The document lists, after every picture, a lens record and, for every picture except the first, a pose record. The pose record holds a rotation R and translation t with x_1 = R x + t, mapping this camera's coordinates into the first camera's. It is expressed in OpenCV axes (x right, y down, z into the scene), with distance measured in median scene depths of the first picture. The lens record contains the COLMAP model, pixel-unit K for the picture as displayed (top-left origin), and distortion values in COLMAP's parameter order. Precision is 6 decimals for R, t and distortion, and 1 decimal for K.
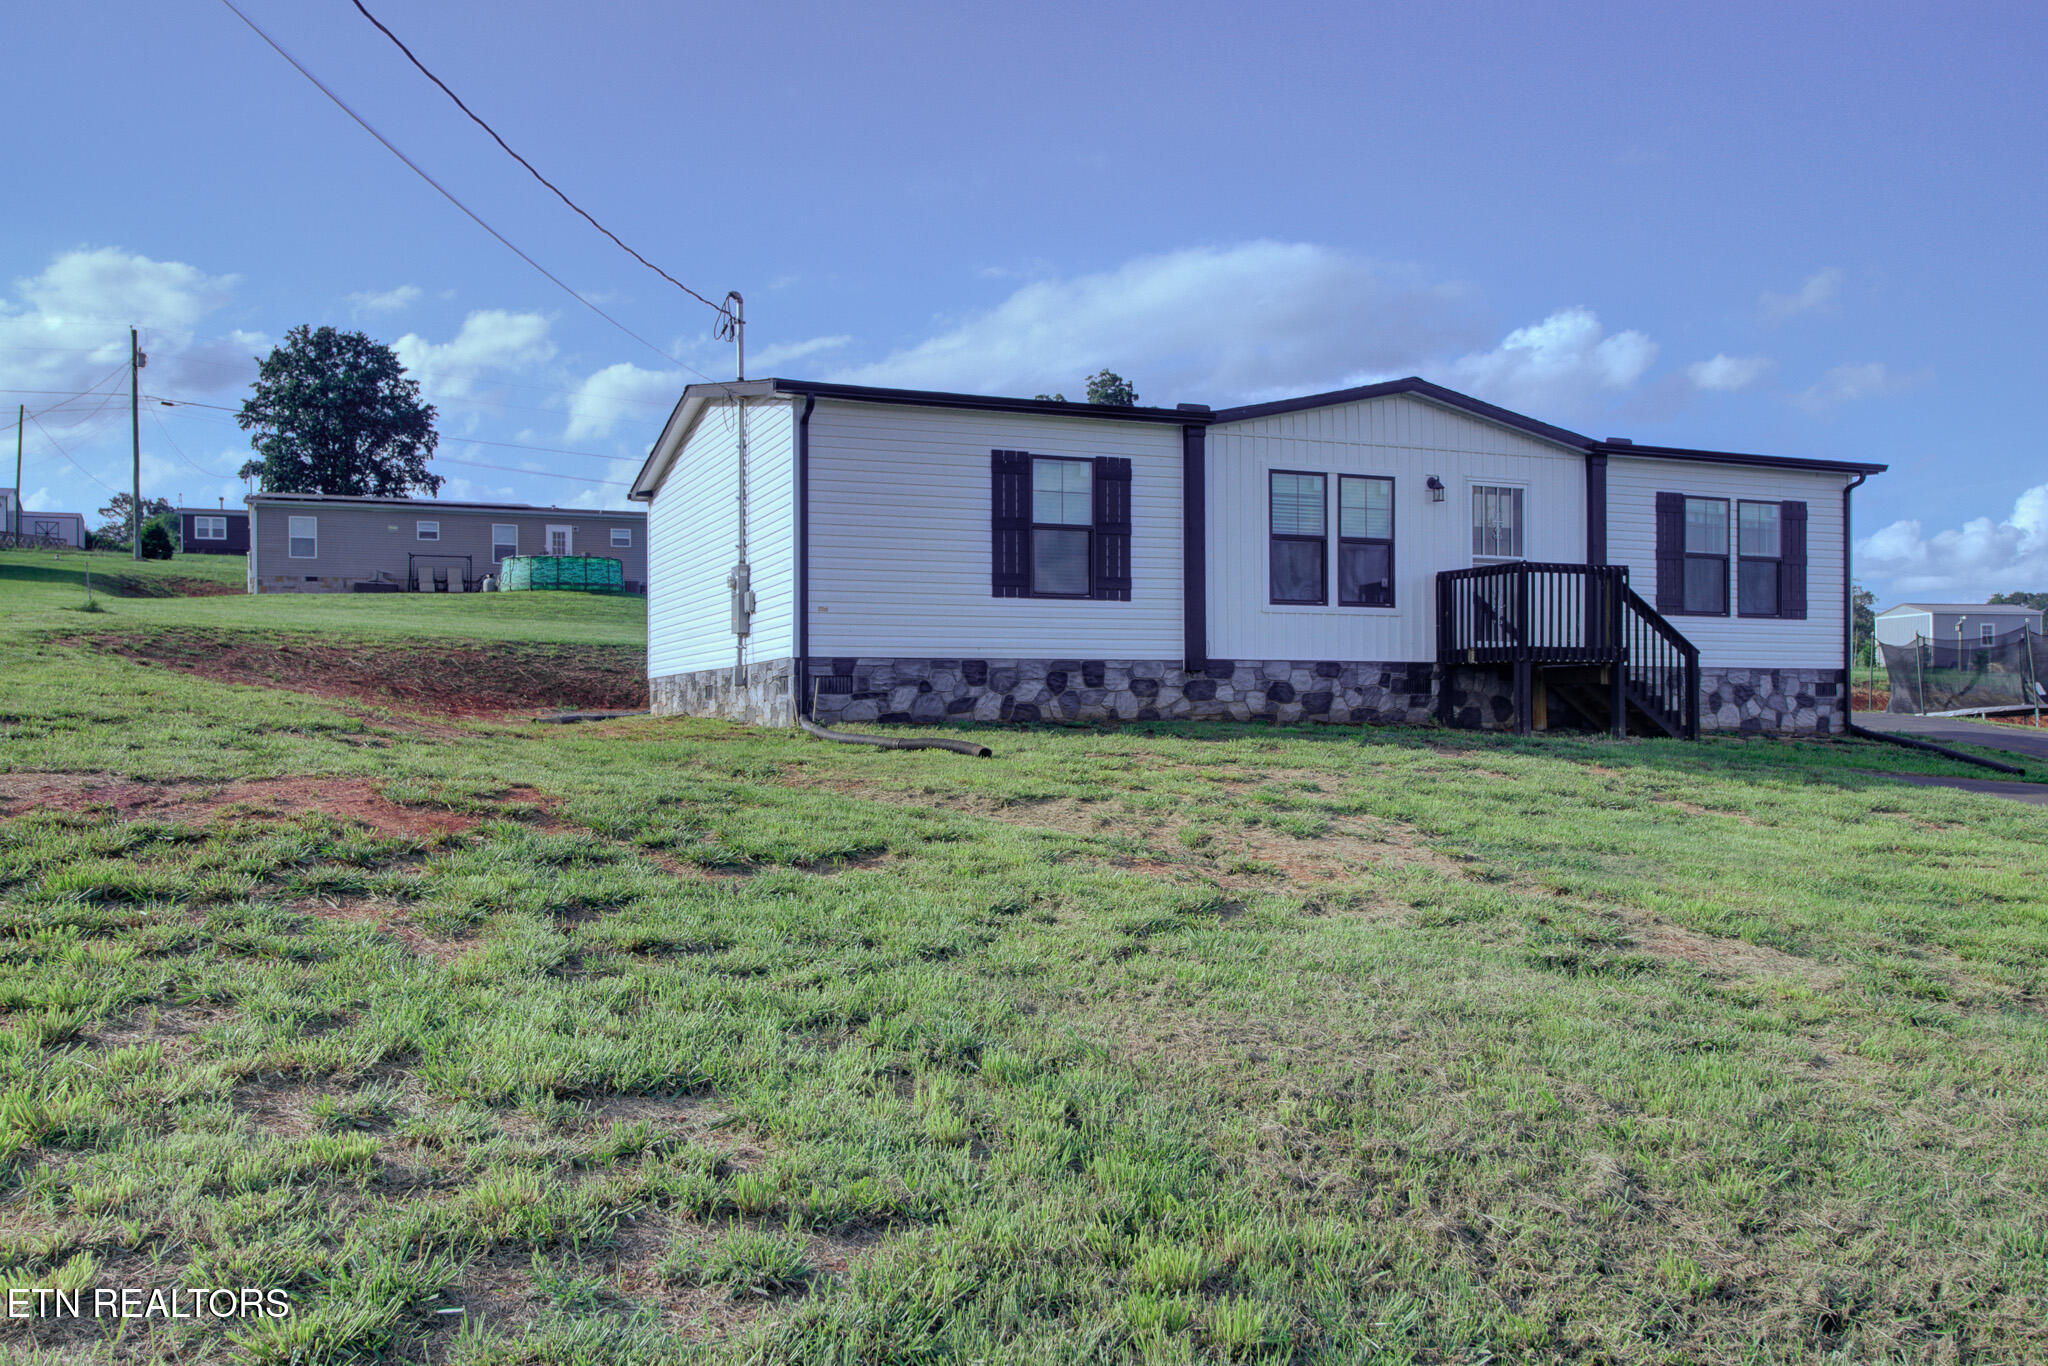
lens RADIAL K [[1659.8, 0, 1001.1], [0, 1659.8, 670.9], [0, 0, 1]] dist [0.013633, -0.007135]
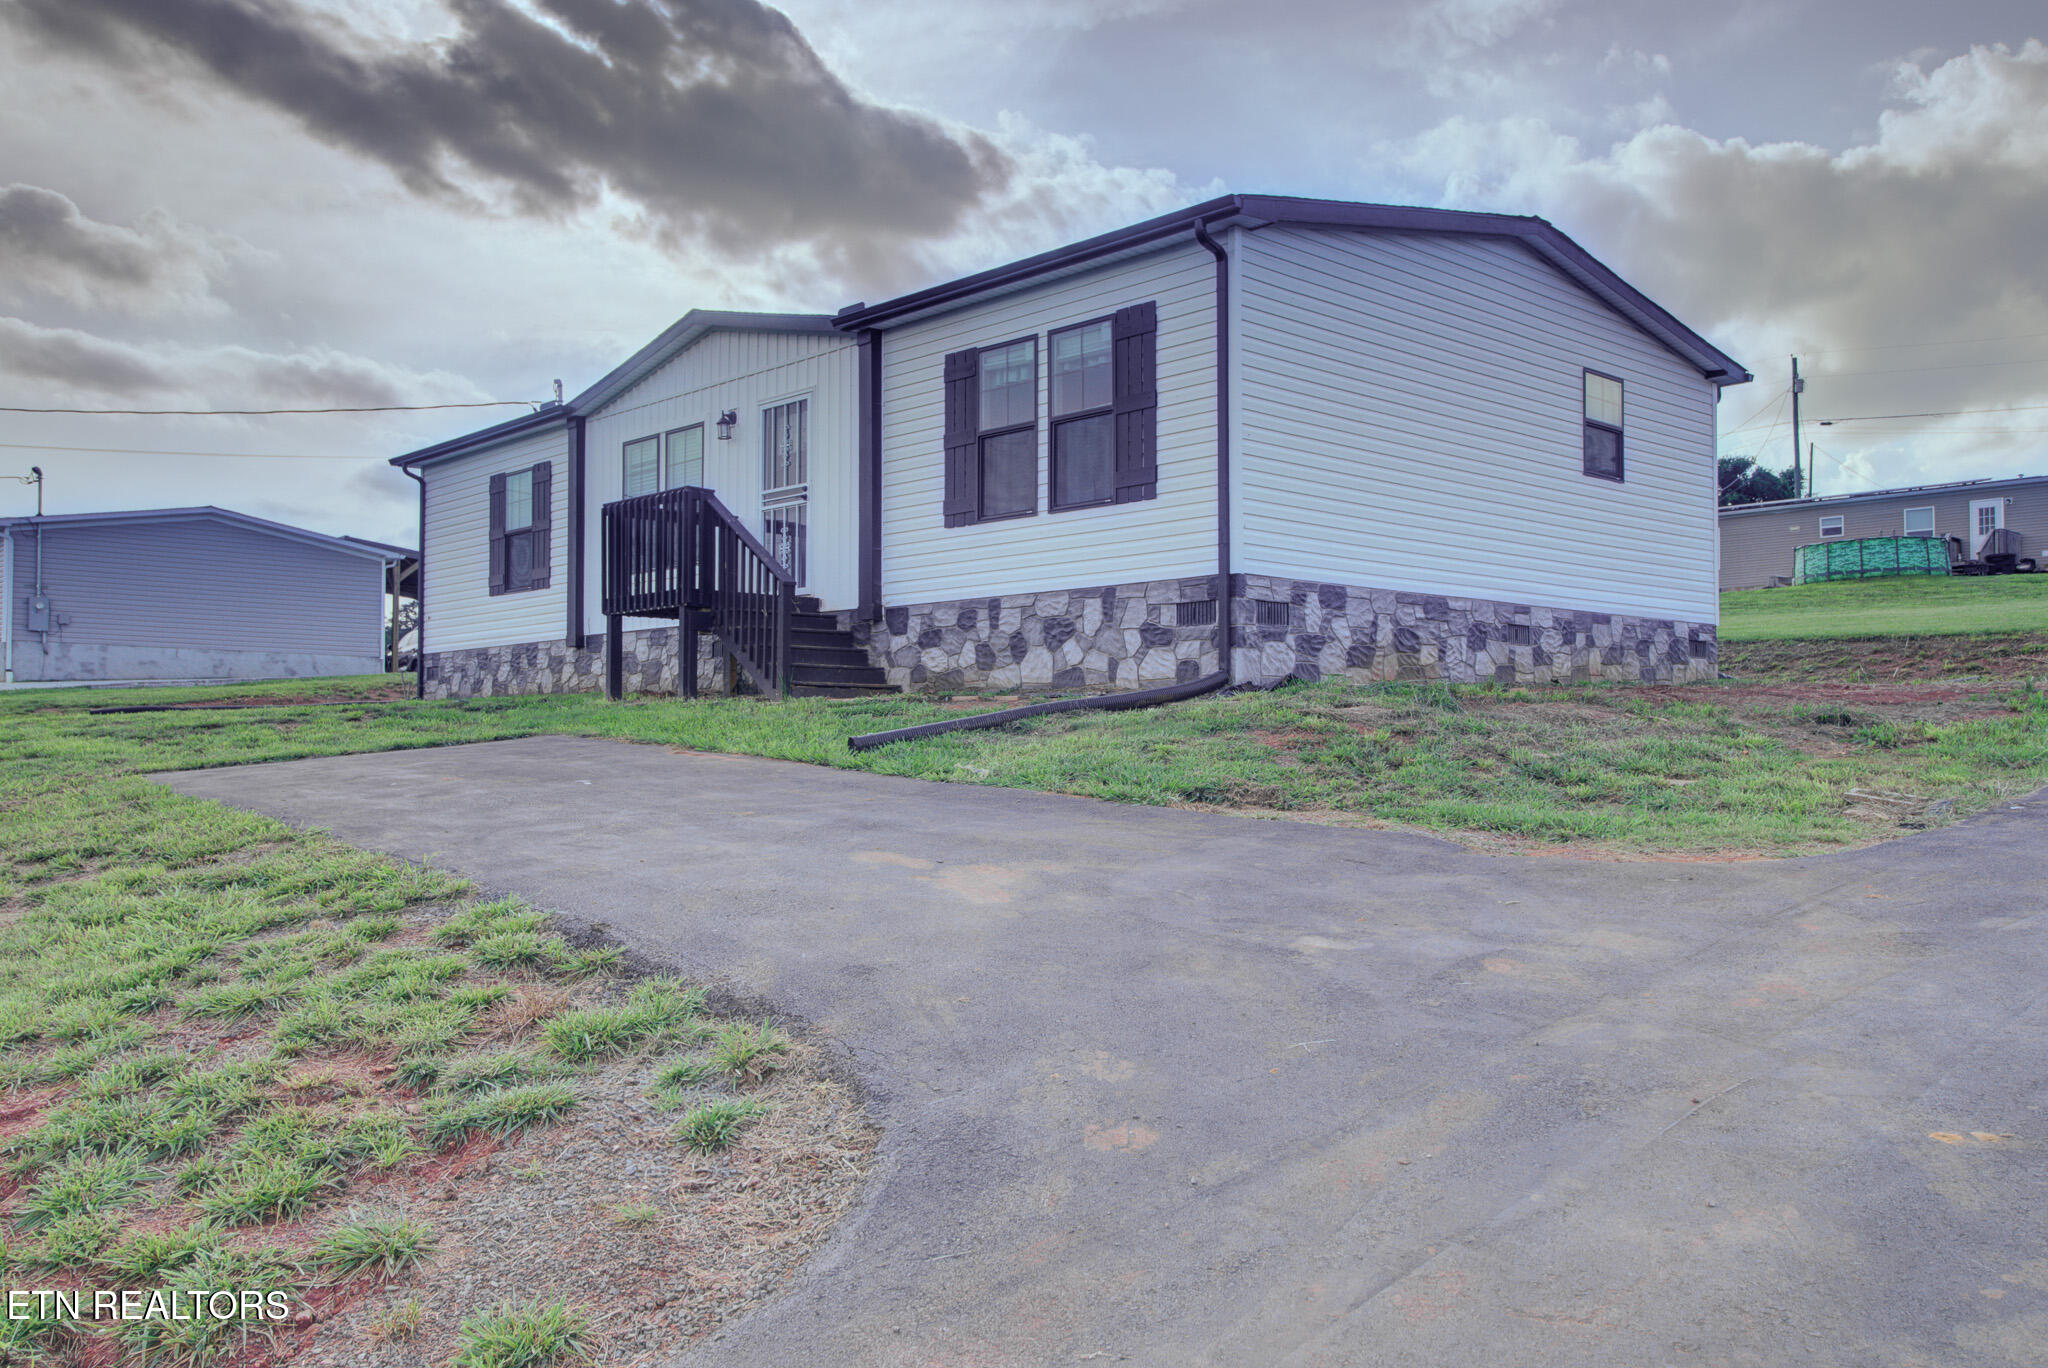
lens RADIAL K [[1659.8, 0, 1023.9], [0, 1659.8, 685.0], [0, 0, 1]] dist [0.013633, -0.007135]
pose [[0.353749, -0.034442, -0.934706, 1.179838], [0.024028, 0.999327, -0.027730, 0.059064], [0.935032, -0.012650, 0.354339, 0.862035]]
